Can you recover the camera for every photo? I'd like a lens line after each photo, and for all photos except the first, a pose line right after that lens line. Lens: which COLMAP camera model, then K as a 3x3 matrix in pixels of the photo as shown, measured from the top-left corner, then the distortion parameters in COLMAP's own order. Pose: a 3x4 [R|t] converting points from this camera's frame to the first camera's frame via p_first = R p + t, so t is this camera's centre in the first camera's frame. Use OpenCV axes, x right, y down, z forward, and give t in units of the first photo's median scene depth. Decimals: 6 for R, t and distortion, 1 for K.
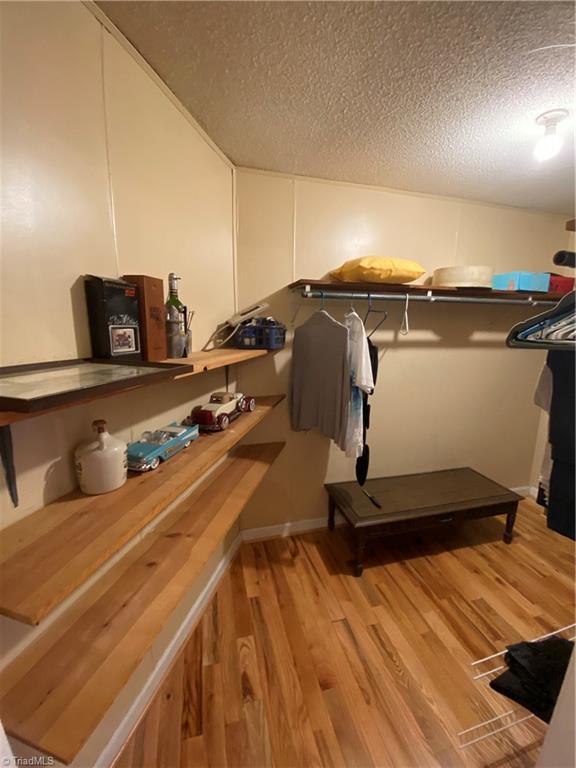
lens RADIAL K [[316.4, 0, 290.6], [0, 316.4, 382.7], [0, 0, 1]] dist [-0.003862, -0.000668]
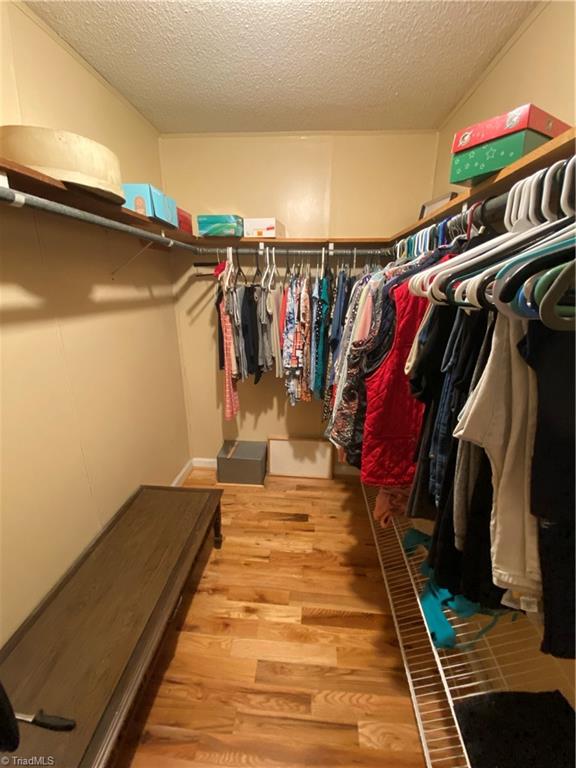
lens RADIAL K [[316.4, 0, 286.4], [0, 316.4, 383.9], [0, 0, 1]] dist [-0.003862, -0.000668]
pose [[0.341295, -0.297725, 0.891559, 0.144026], [0.171093, 0.952343, 0.252528, -0.086660], [-0.924254, 0.066353, 0.375969, 0.532884]]
